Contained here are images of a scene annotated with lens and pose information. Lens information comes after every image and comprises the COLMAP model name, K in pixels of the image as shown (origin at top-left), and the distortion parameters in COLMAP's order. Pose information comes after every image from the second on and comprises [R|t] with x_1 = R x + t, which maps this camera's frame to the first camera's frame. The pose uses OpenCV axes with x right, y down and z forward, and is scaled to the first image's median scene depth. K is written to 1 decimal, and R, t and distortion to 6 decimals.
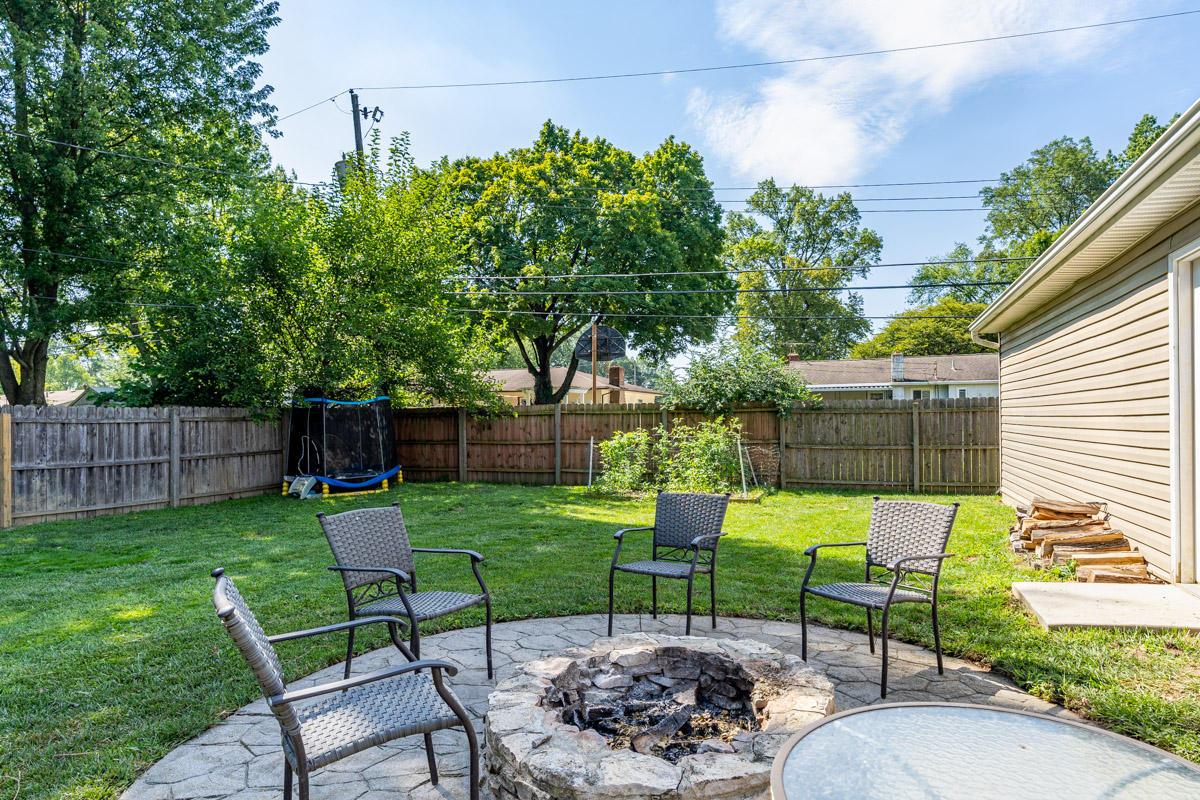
lens RADIAL K [[701.8, 0, 619.0], [0, 701.8, 425.6], [0, 0, 1]] dist [-0.002251, -0.001200]
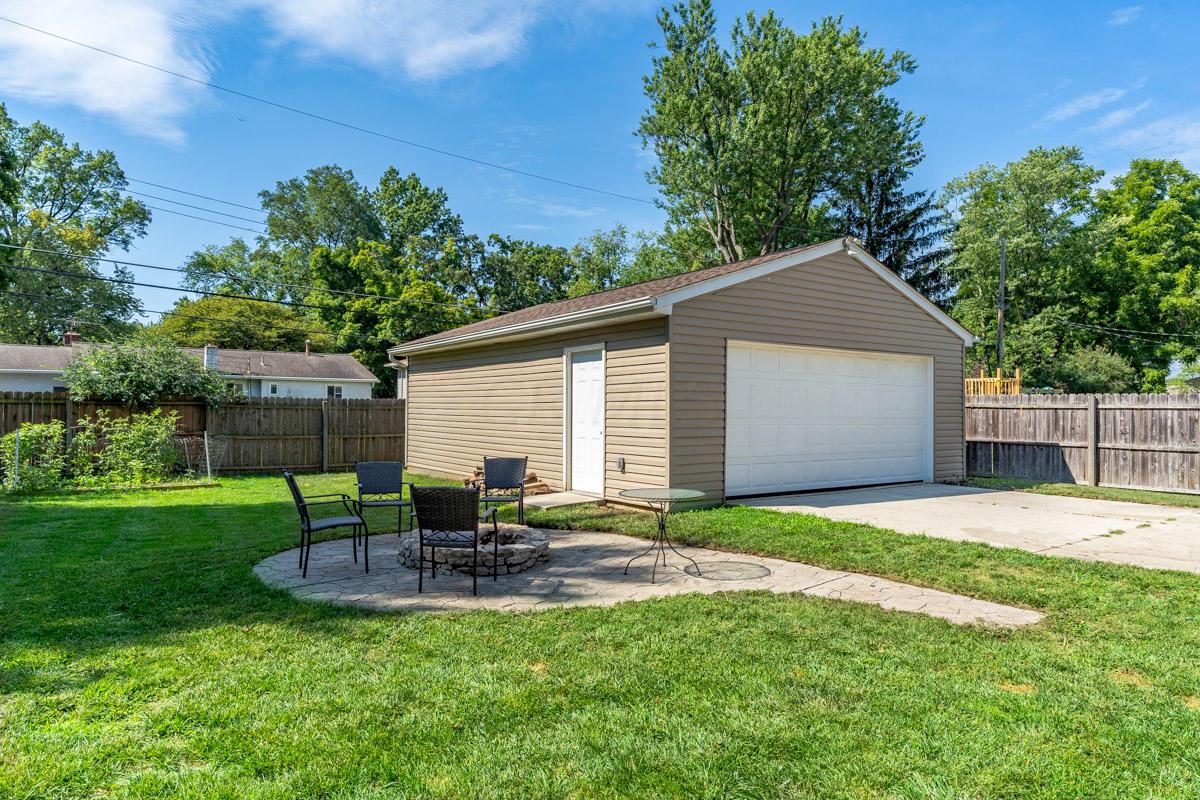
lens RADIAL K [[712.6, 0, 600.0], [0, 712.6, 400.0], [0, 0, 1]] dist [0.002061, 0.000060]
pose [[0.578525, 0.028735, 0.815158, -0.152006], [-0.009293, 0.999547, -0.028639, -0.001016], [-0.815612, 0.008993, 0.578530, -0.064444]]
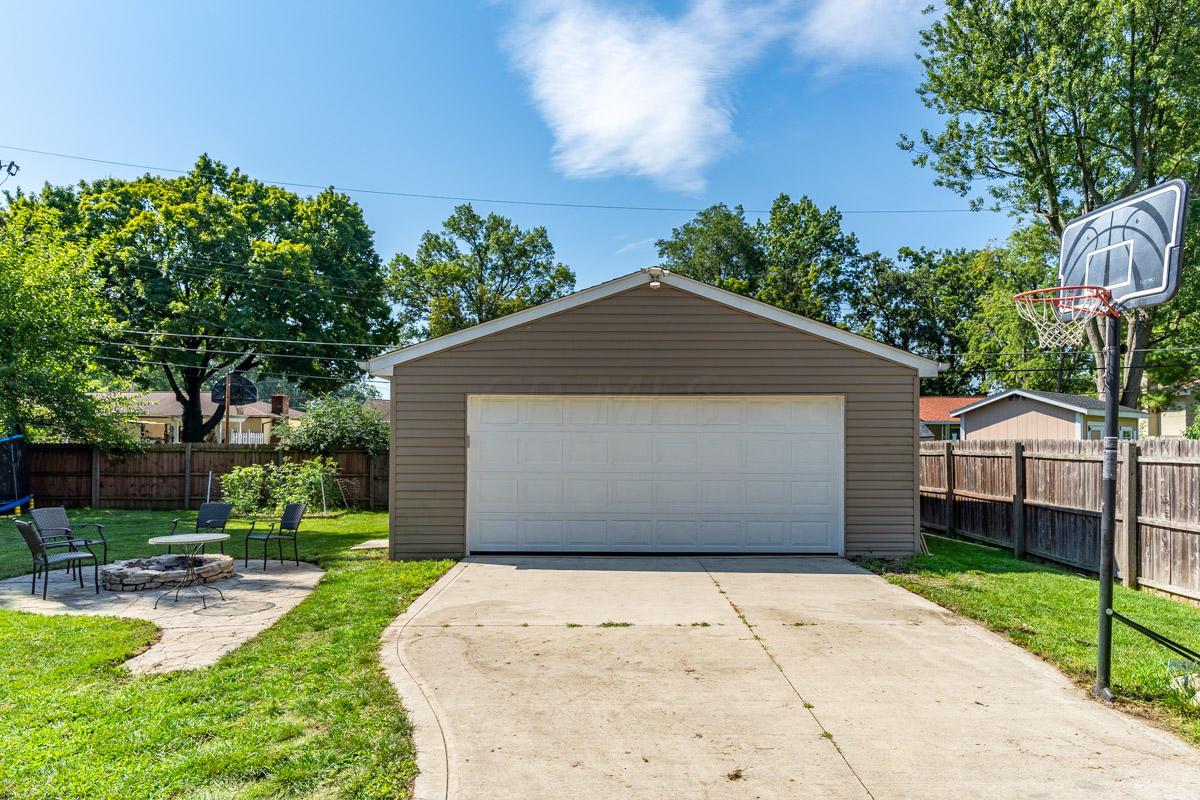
lens RADIAL K [[766.1, 0, 600.3], [0, 766.1, 431.2], [0, 0, 1]] dist [-0.004157, -0.000801]
pose [[0.934649, 0.022348, 0.354868, 0.056246], [-0.012782, 0.999490, -0.029277, -0.011086], [-0.355341, 0.022828, 0.934458, -0.252987]]
